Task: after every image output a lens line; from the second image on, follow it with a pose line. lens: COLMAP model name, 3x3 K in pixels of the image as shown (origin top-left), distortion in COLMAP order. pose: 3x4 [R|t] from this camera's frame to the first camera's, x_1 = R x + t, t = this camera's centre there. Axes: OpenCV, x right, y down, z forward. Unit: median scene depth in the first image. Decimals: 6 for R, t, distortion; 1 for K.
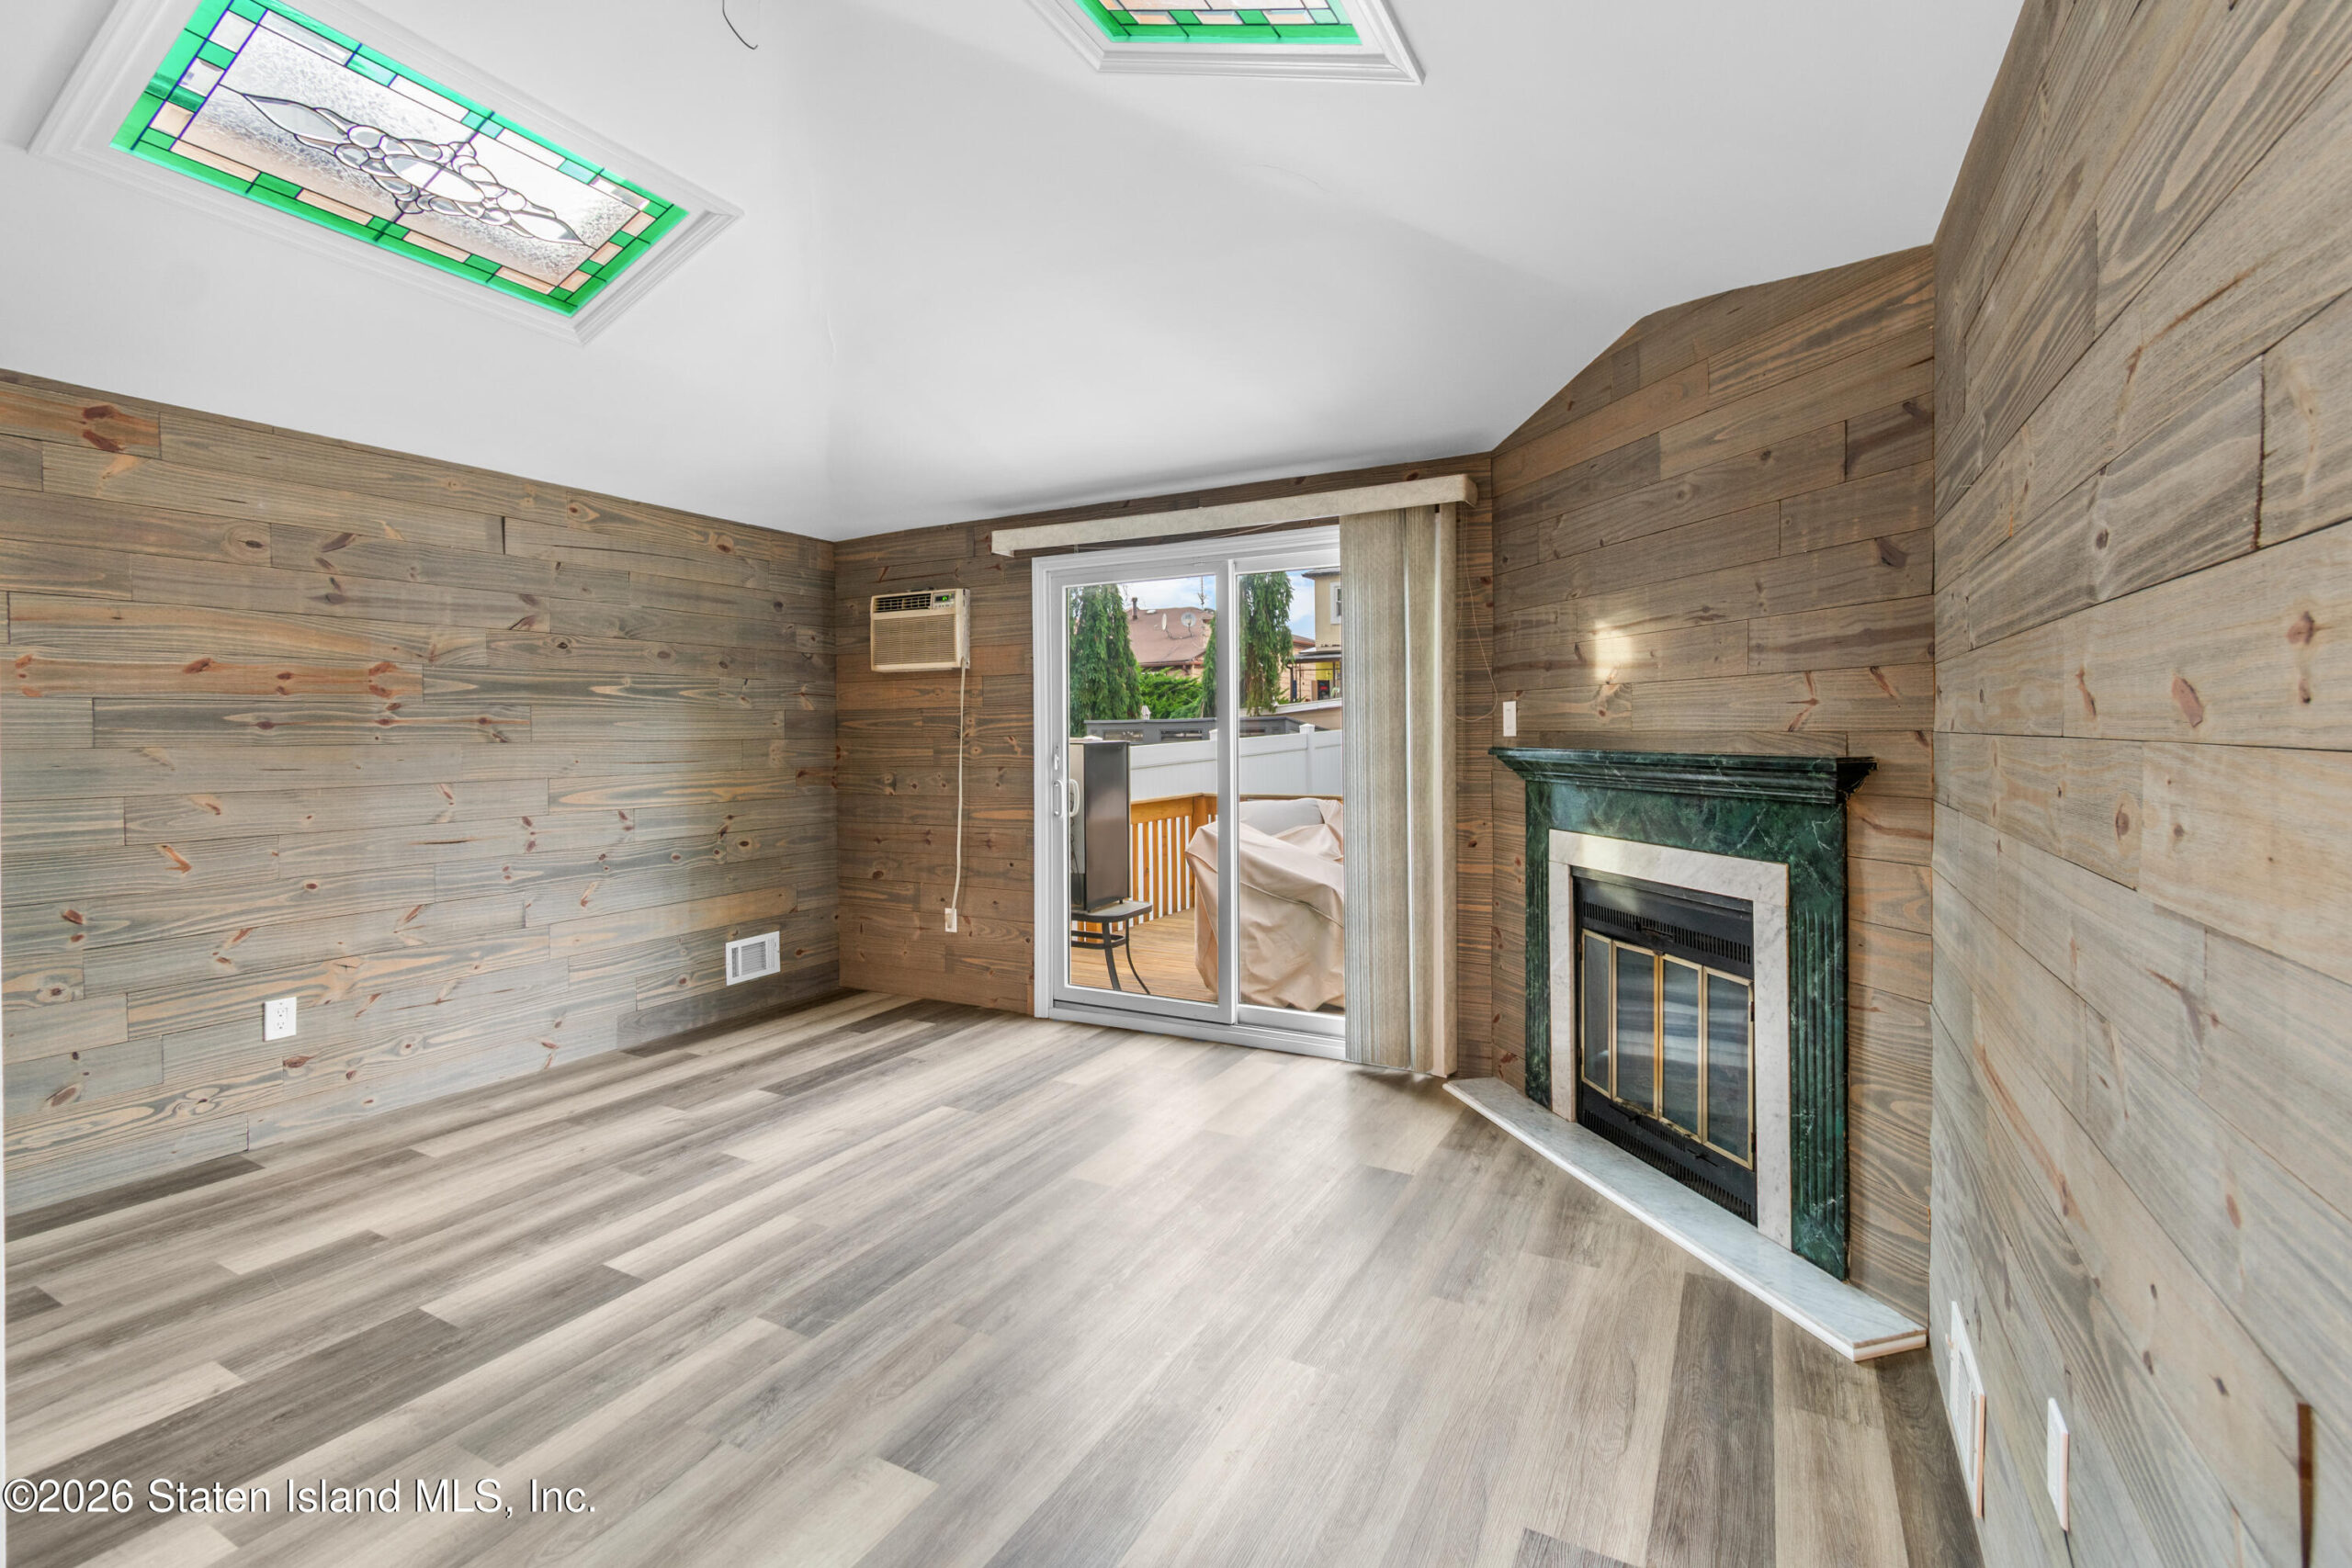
lens RADIAL K [[1056.2, 0, 1182.0], [0, 1056.2, 748.3], [0, 0, 1]] dist [0.002891, -0.001595]
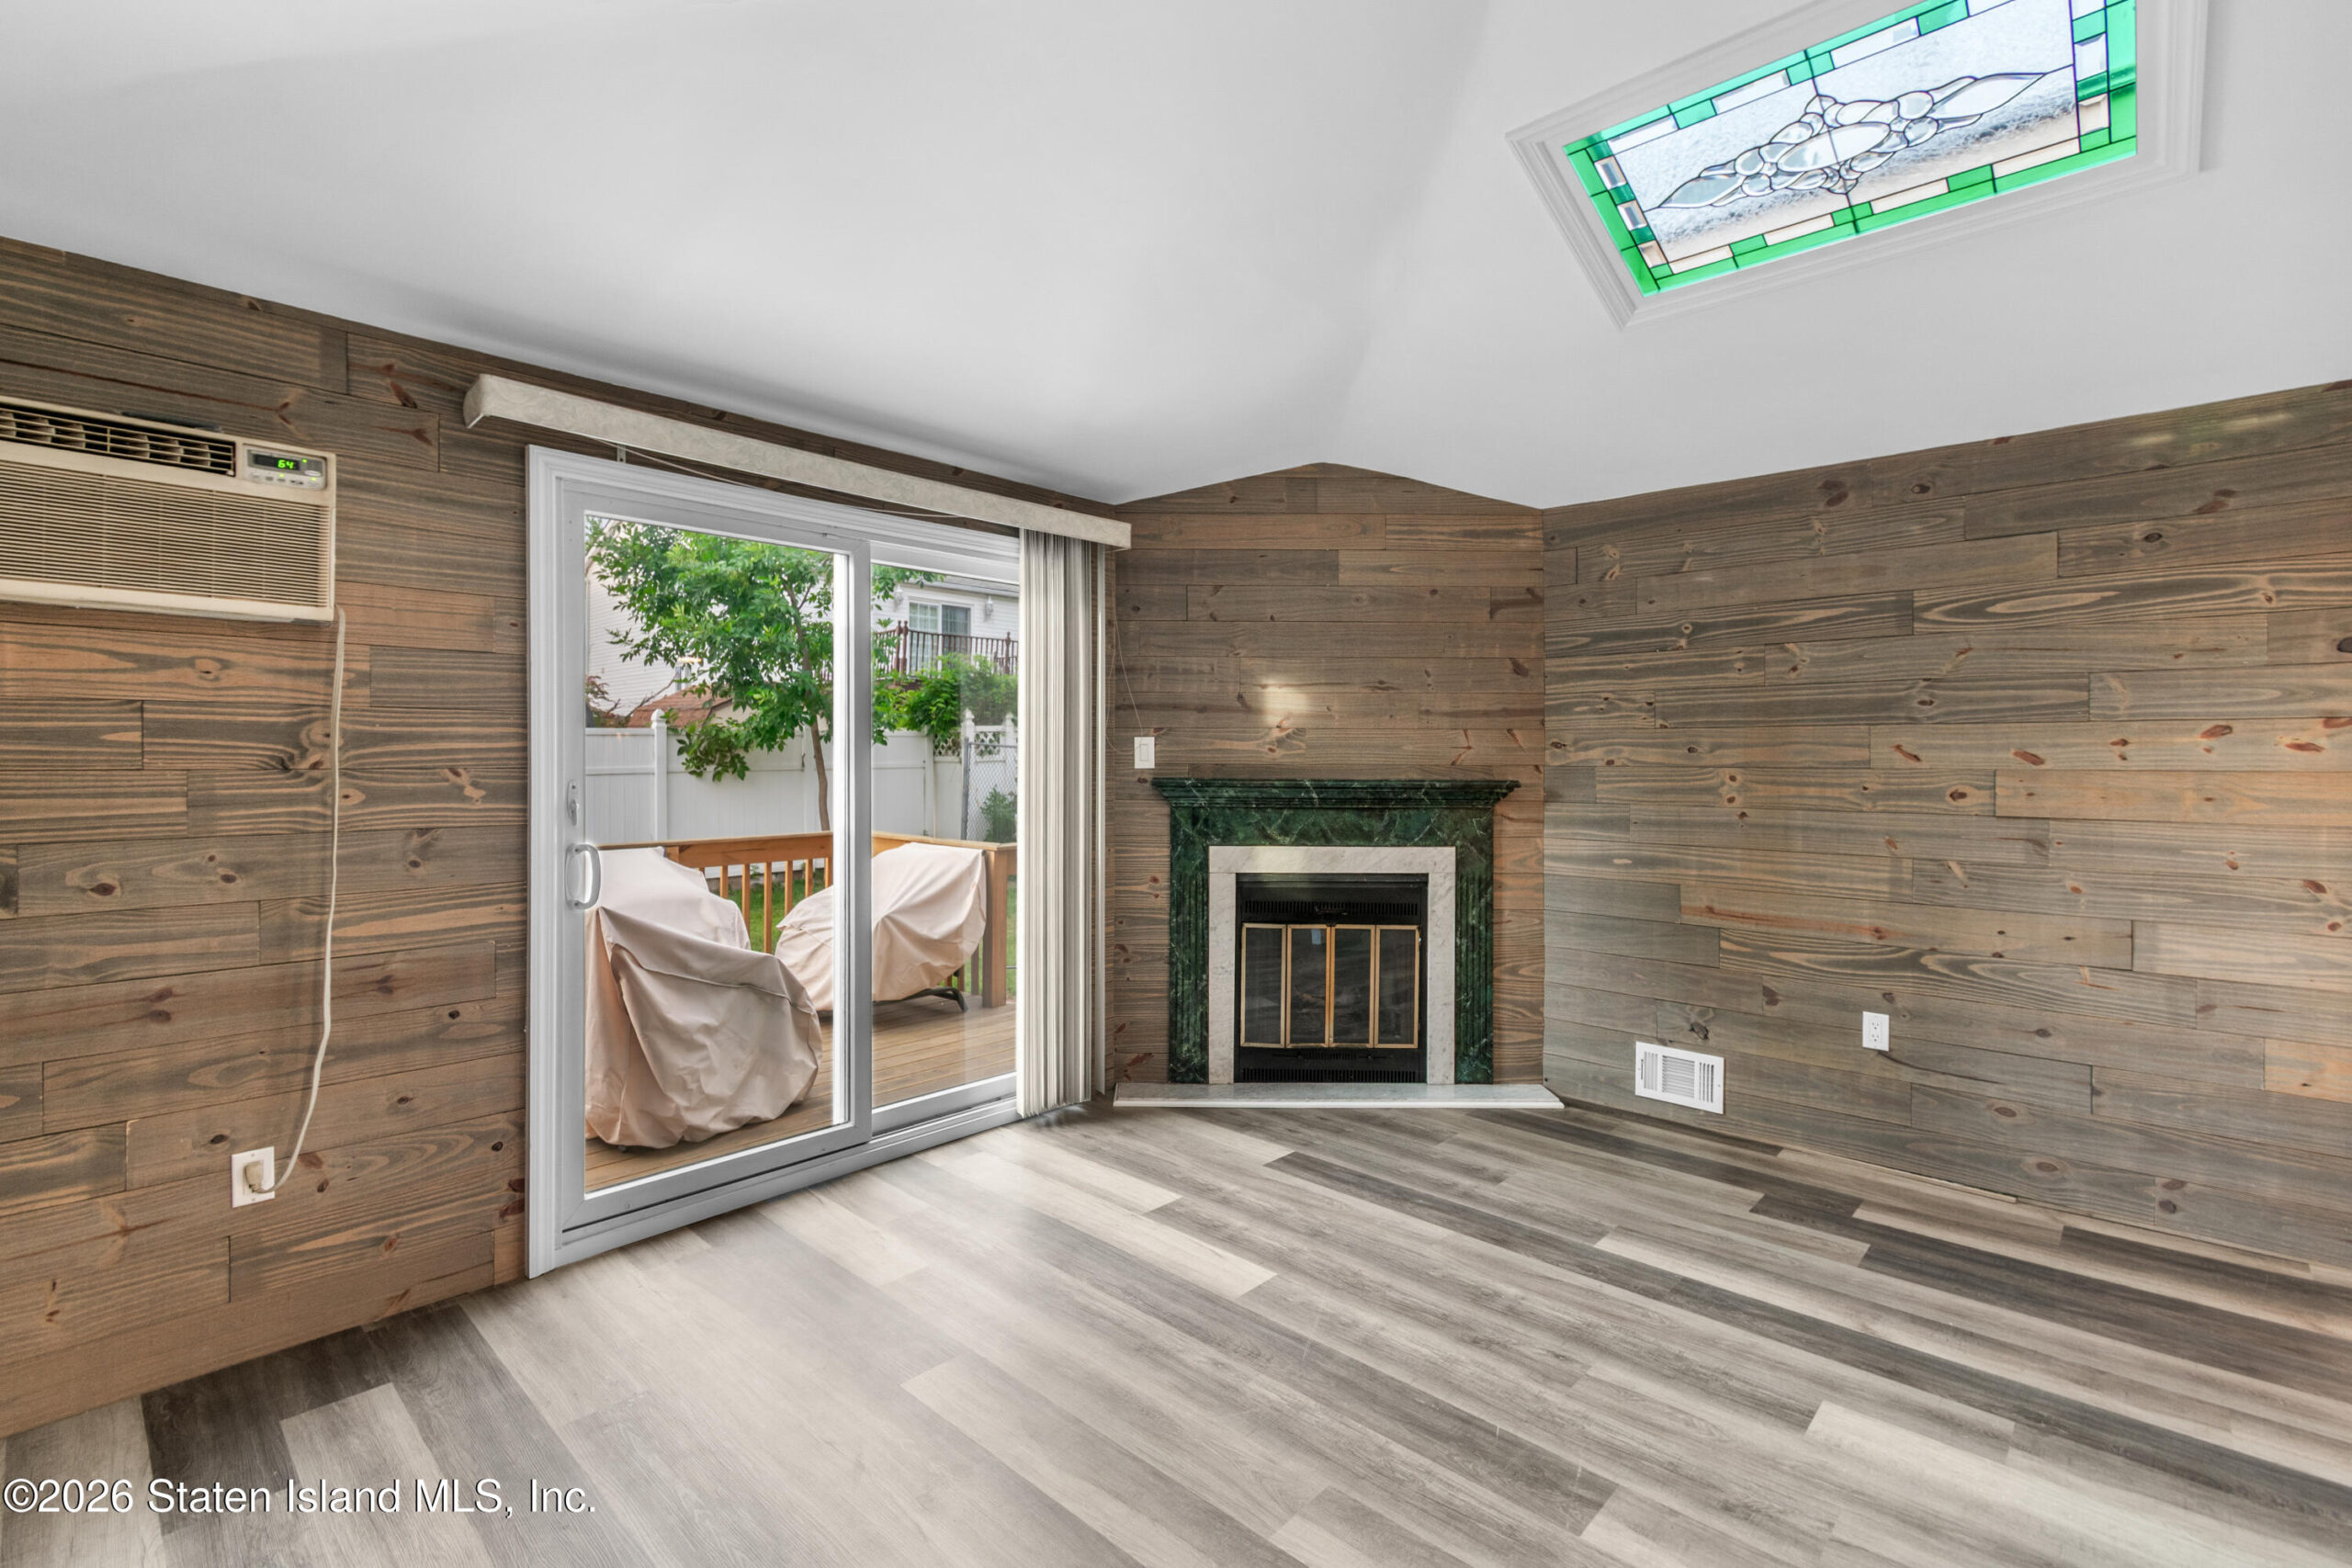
lens RADIAL K [[1056.2, 0, 1191.9], [0, 1056.2, 767.6], [0, 0, 1]] dist [0.002891, -0.001595]
pose [[0.242961, 0.001945, 0.970034, -0.943165], [0.011389, 0.999923, -0.004857, -0.007654], [-0.969969, 0.012228, 0.242920, 0.846884]]
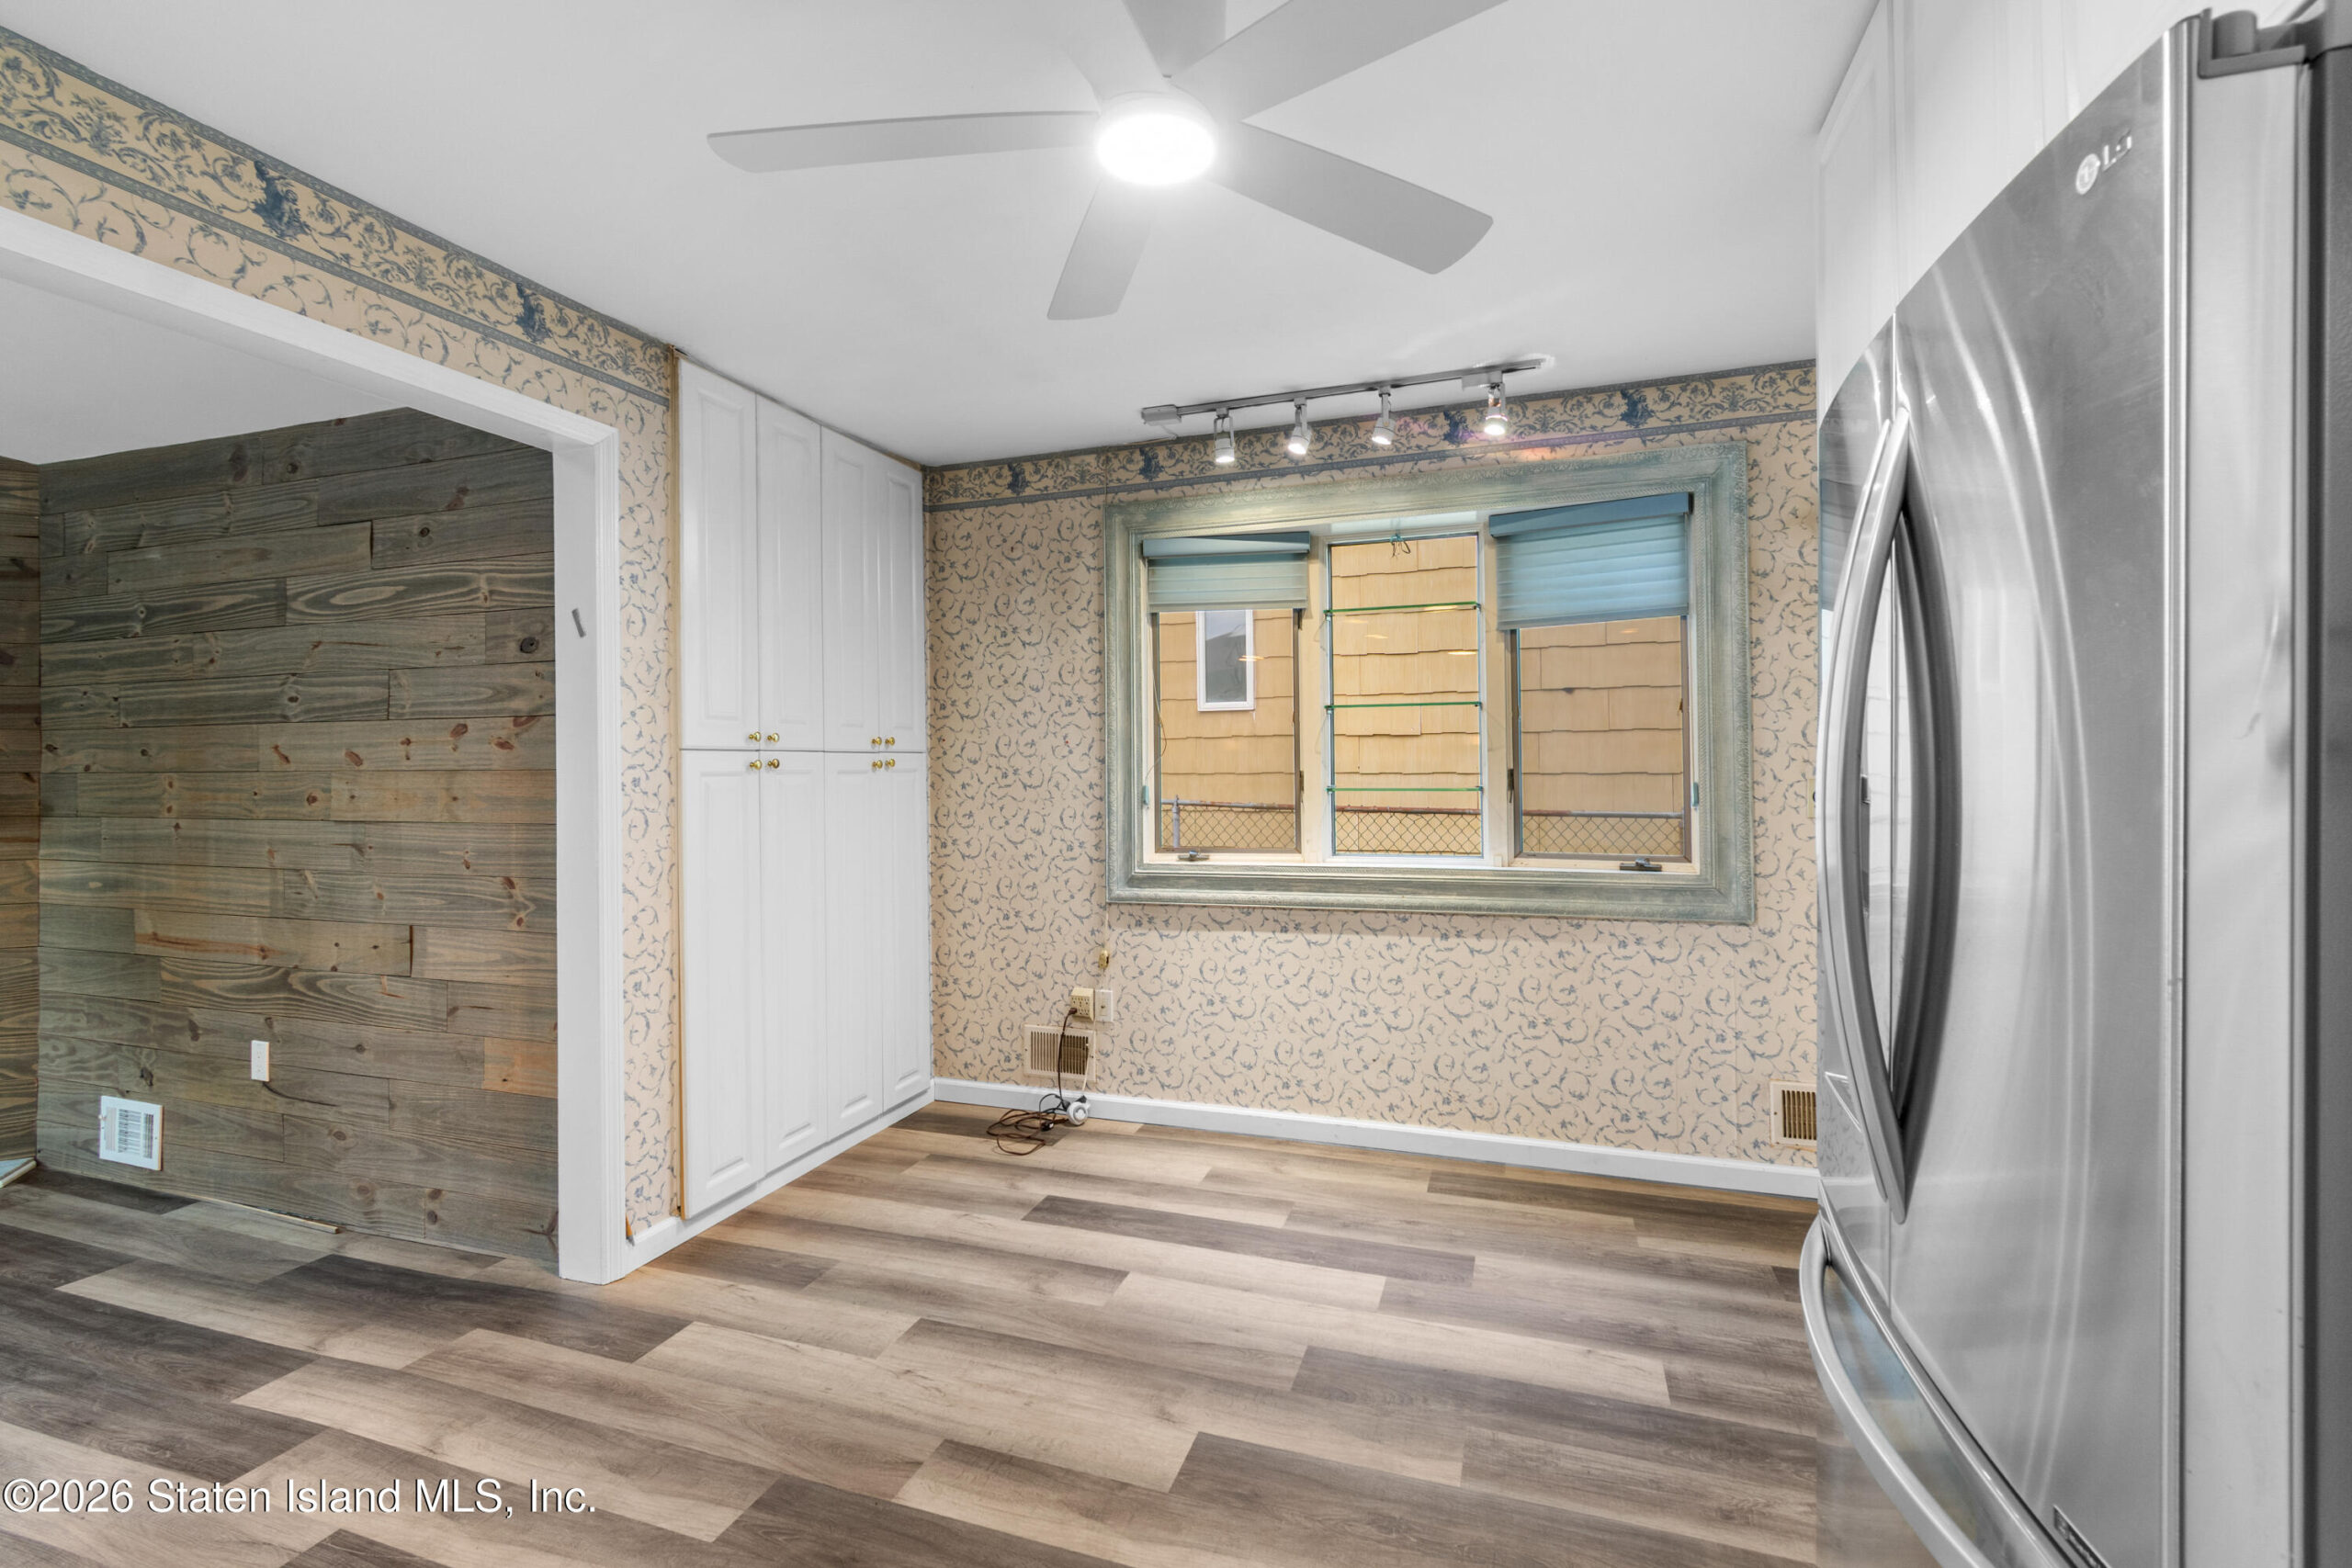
lens RADIAL K [[1056.2, 0, 1188.5], [0, 1056.2, 779.5], [0, 0, 1]] dist [0.002891, -0.001595]
pose [[-0.167851, 0.014527, 0.985705, -0.833484], [0.020282, 0.999731, -0.011280, 0.034076], [-0.985604, 0.018098, -0.168100, -0.312051]]
